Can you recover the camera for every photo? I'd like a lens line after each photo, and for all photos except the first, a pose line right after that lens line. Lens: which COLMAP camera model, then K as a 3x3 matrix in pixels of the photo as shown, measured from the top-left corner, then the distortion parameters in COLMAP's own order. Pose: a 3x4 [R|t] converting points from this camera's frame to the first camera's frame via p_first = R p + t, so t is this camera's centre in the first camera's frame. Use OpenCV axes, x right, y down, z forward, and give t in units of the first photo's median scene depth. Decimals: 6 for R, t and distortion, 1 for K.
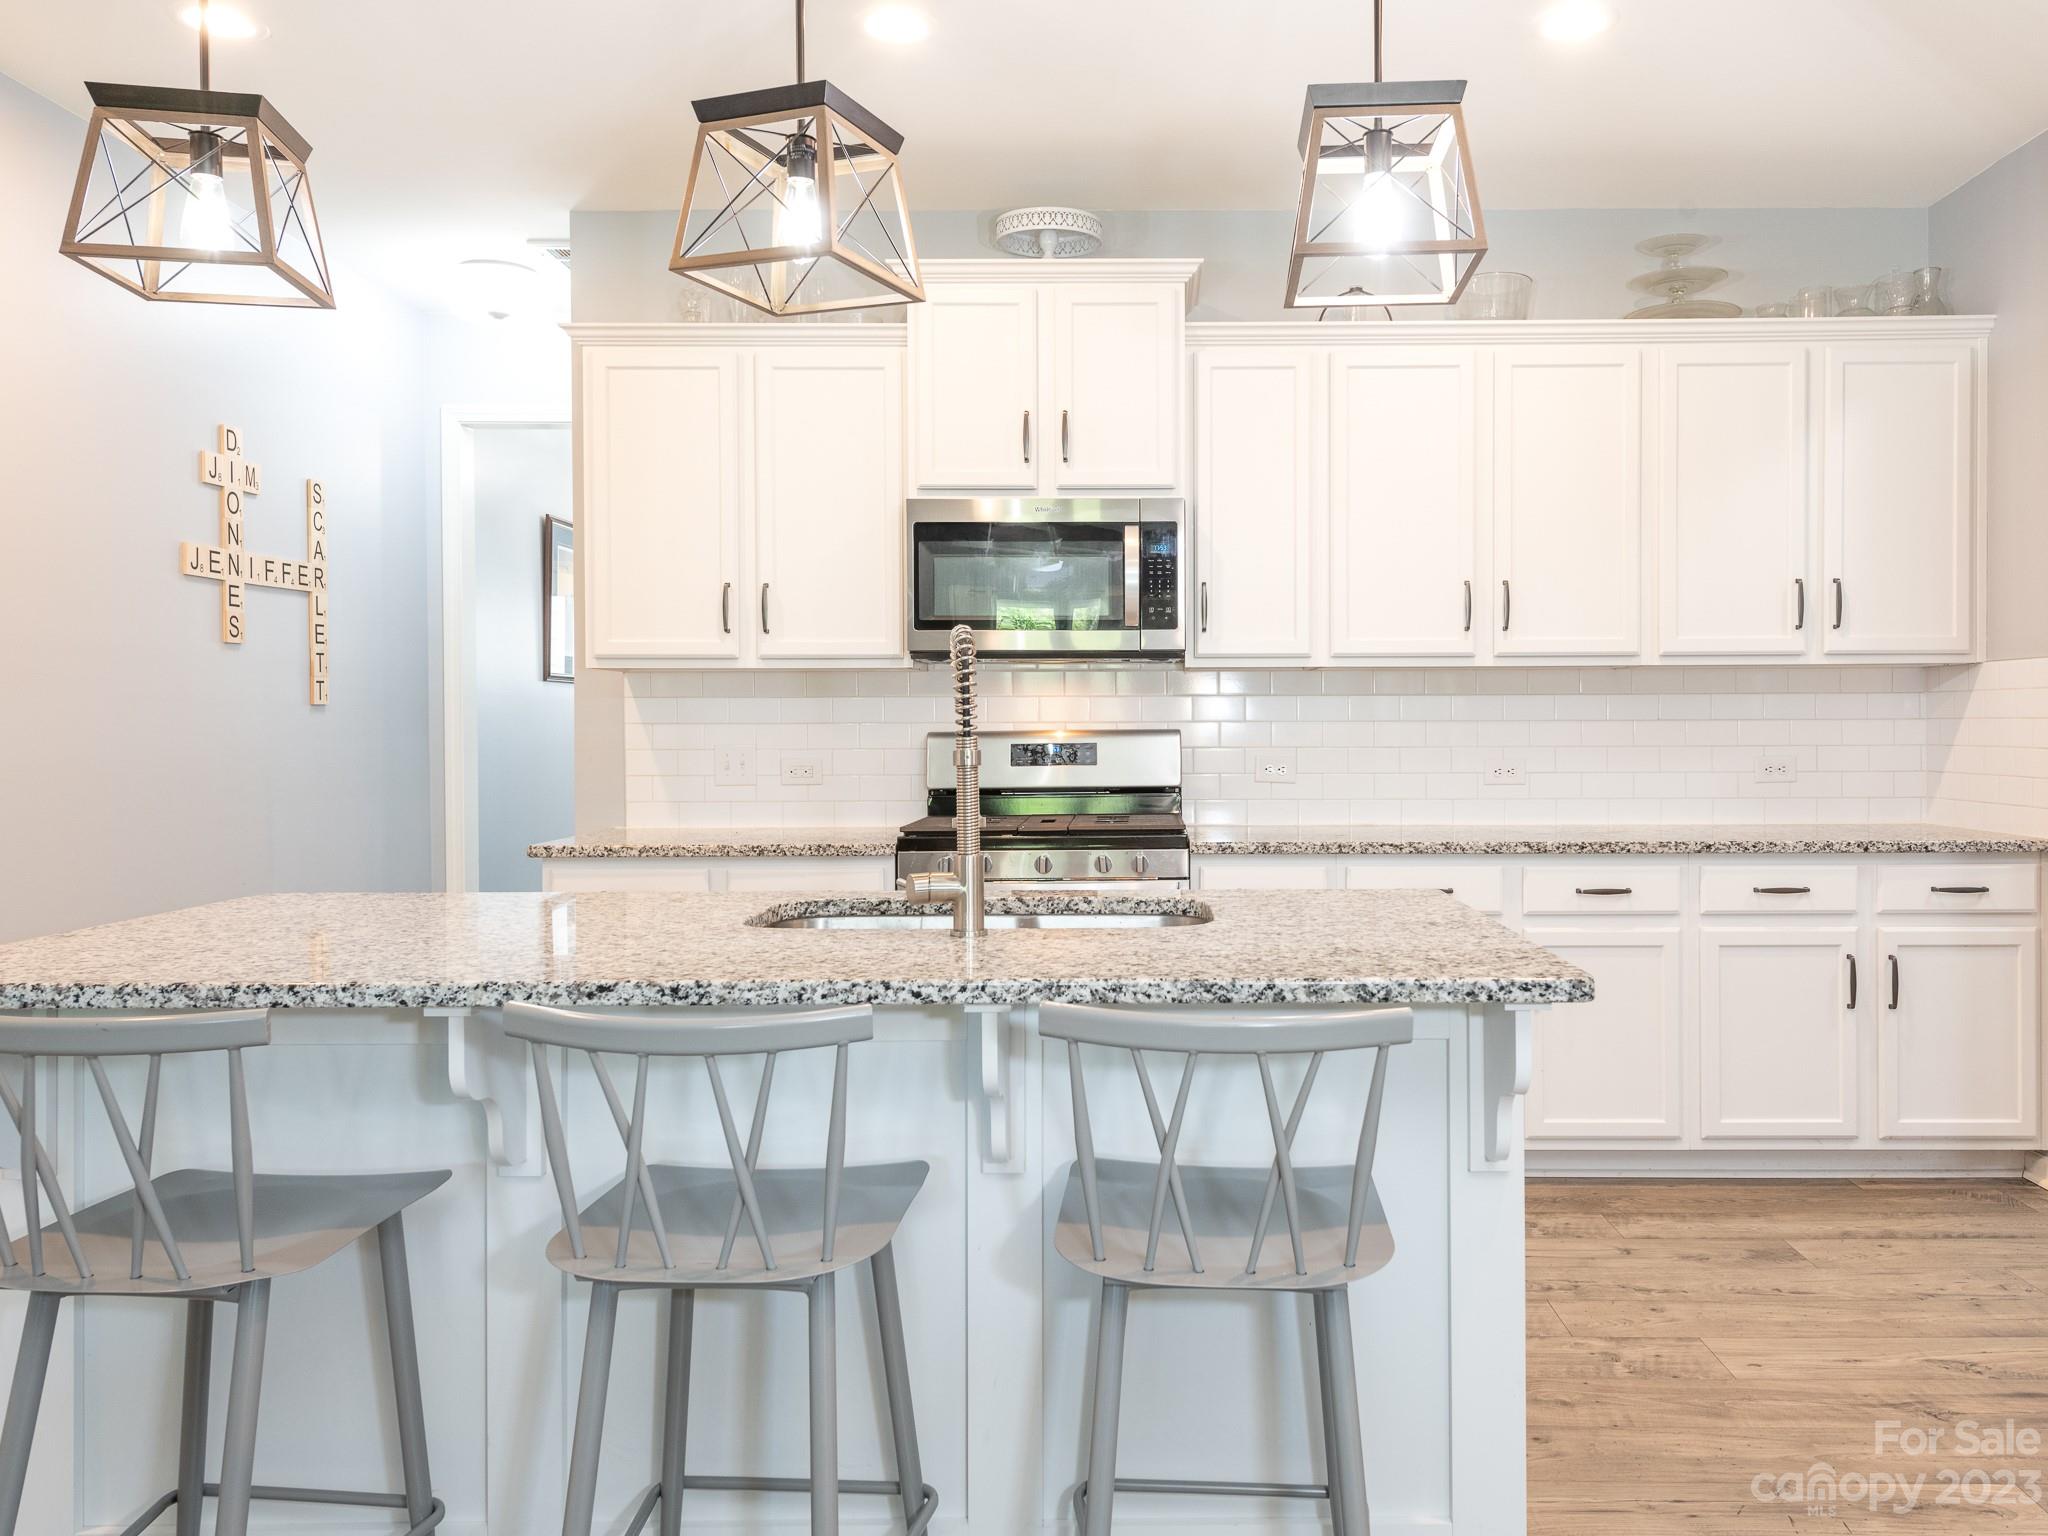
lens RADIAL K [[1494.9, 0, 1126.7], [0, 1494.9, 747.9], [0, 0, 1]] dist [0.024735, -0.022446]
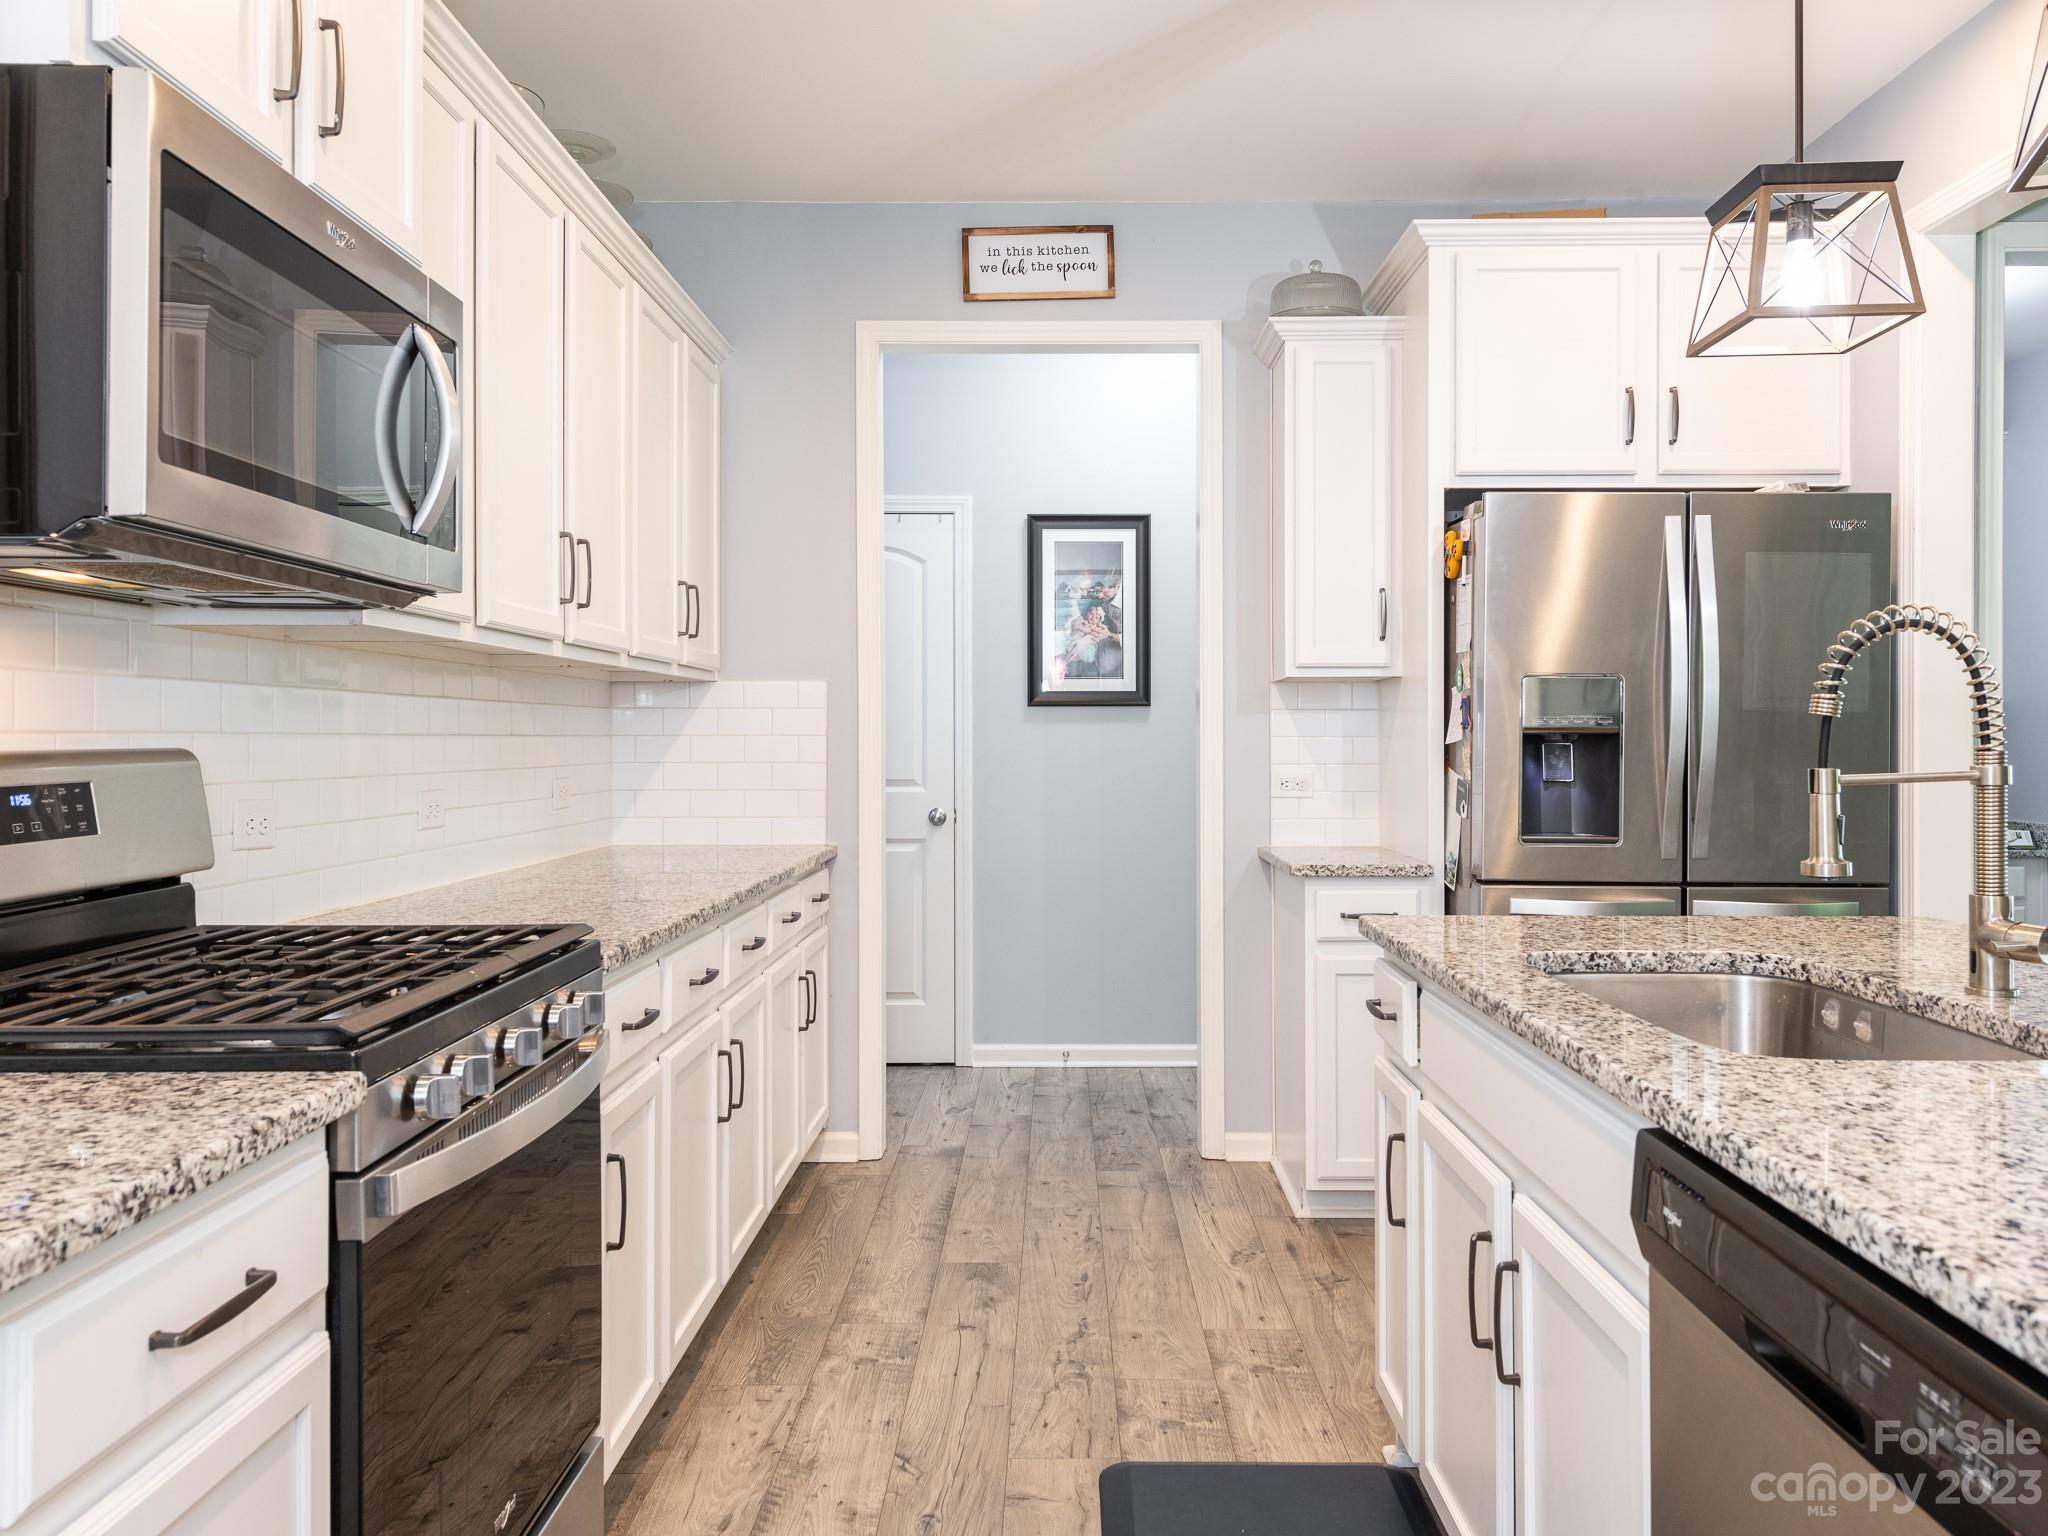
lens RADIAL K [[1539.9, 0, 1054.5], [0, 1539.9, 741.8], [0, 0, 1]] dist [0.041090, -0.045427]
pose [[-0.005406, 0.001791, 0.999984, -0.628686], [0.016919, 0.999855, -0.001699, -0.012607], [-0.999842, 0.016909, -0.005435, 1.004460]]
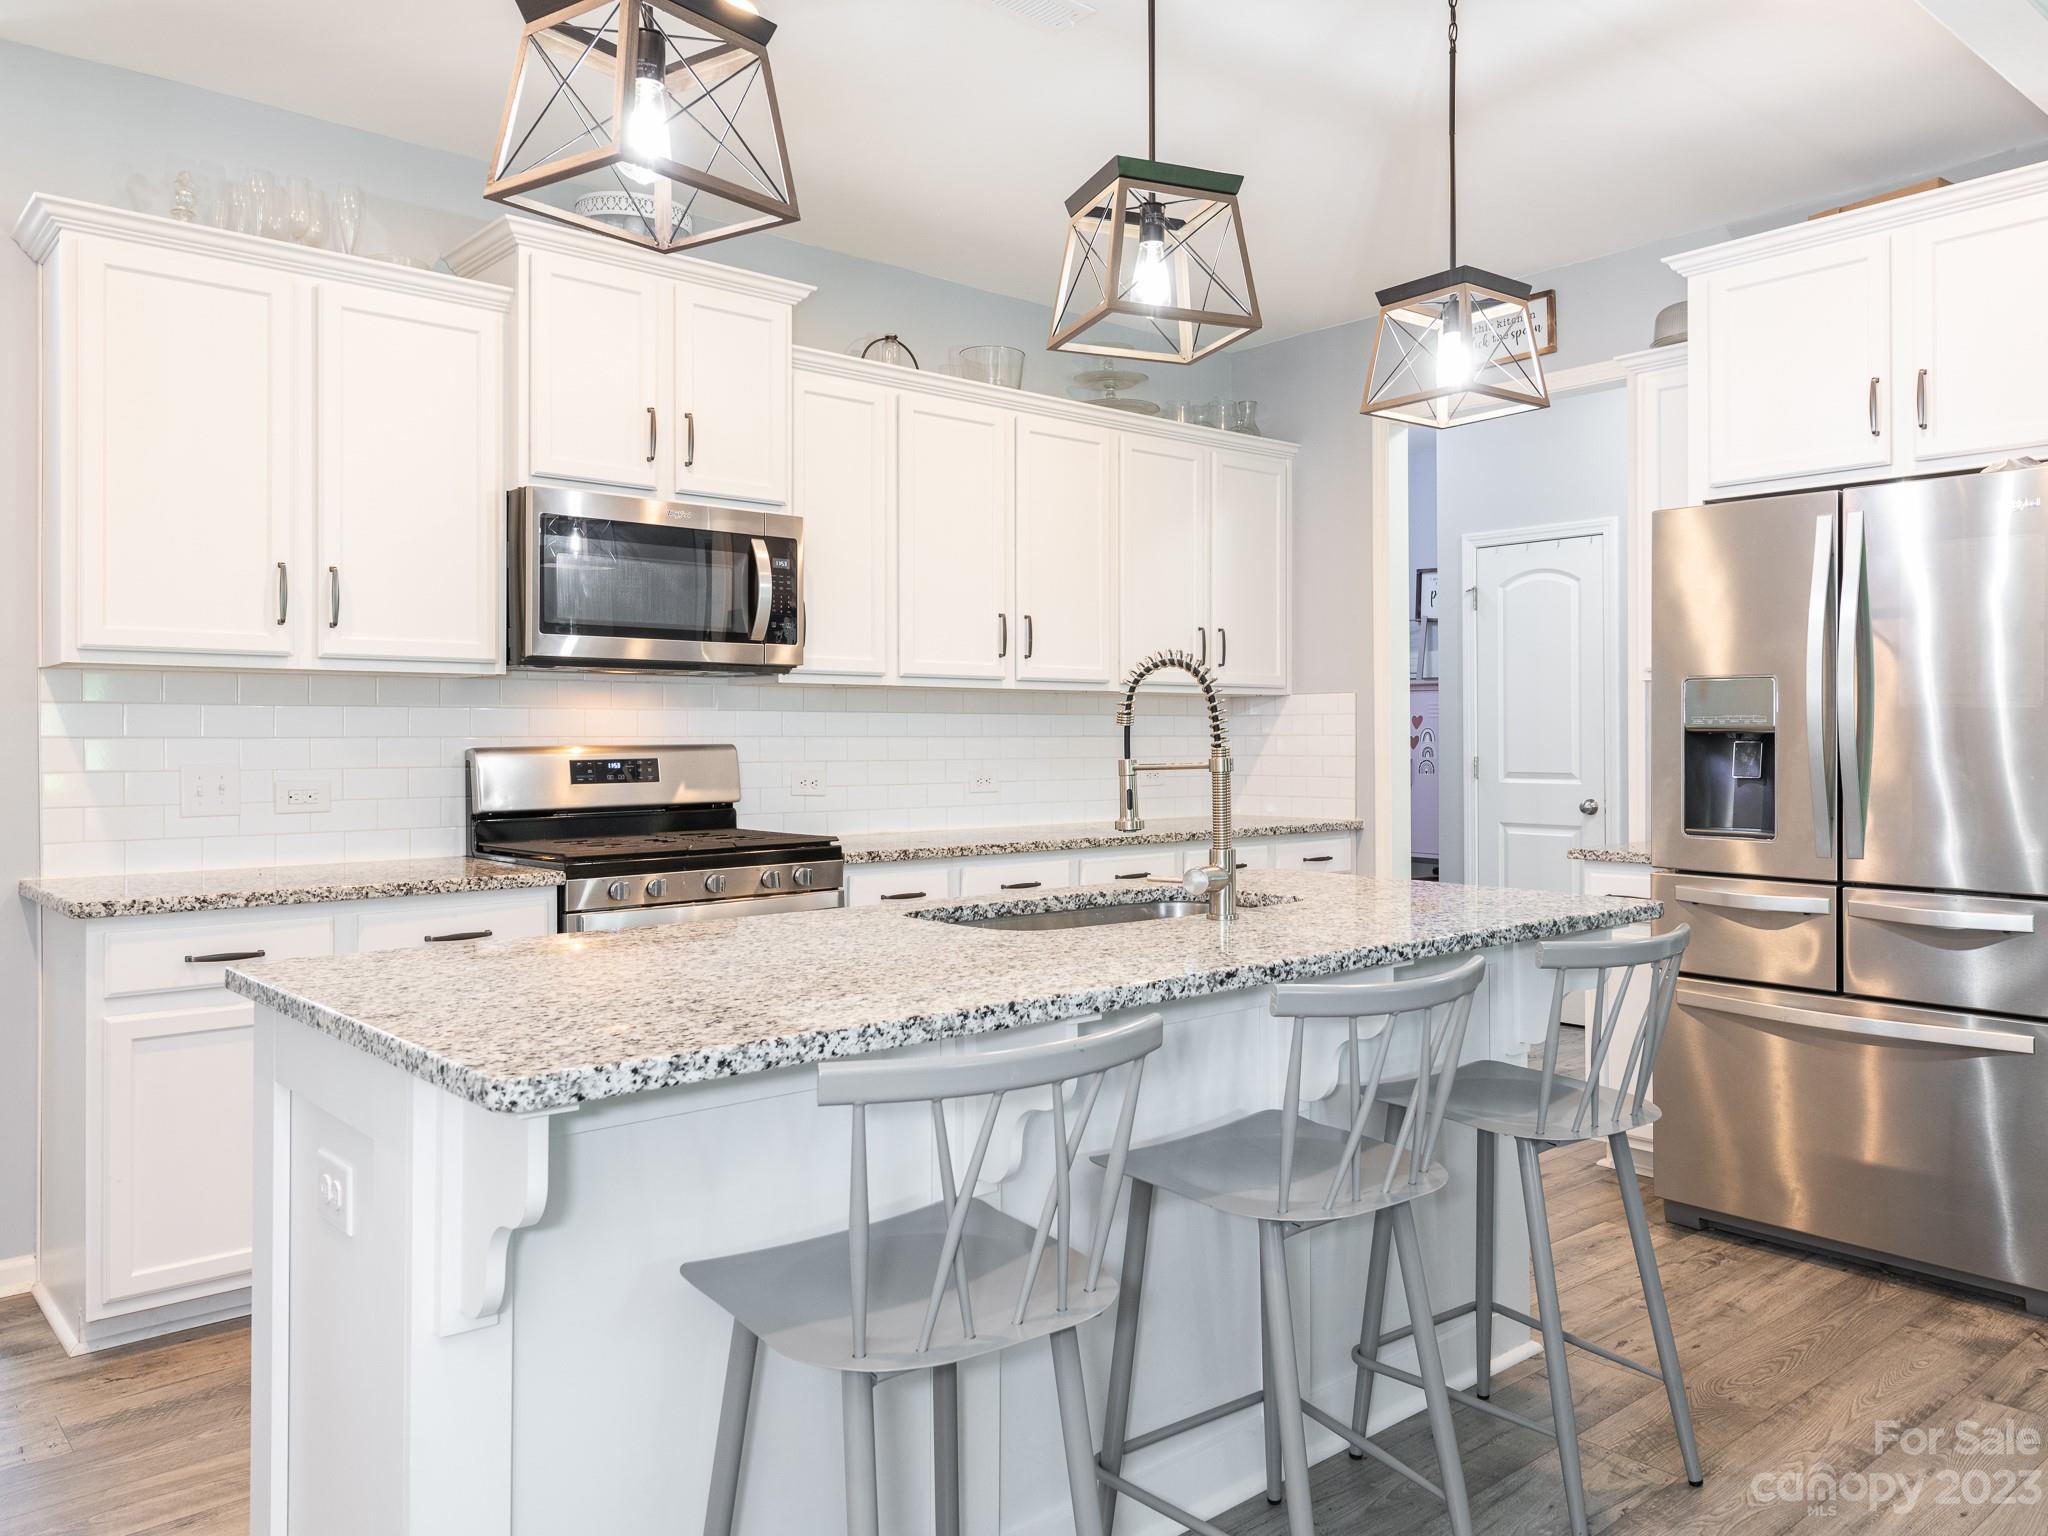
lens RADIAL K [[1514.2, 0, 1093.2], [0, 1514.2, 741.7], [0, 0, 1]] dist [0.025460, -0.011173]
pose [[0.735174, 0.000236, 0.677878, -0.648516], [0.010767, 0.999870, -0.012025, 0.000857], [-0.677793, 0.016140, 0.735076, 0.136263]]
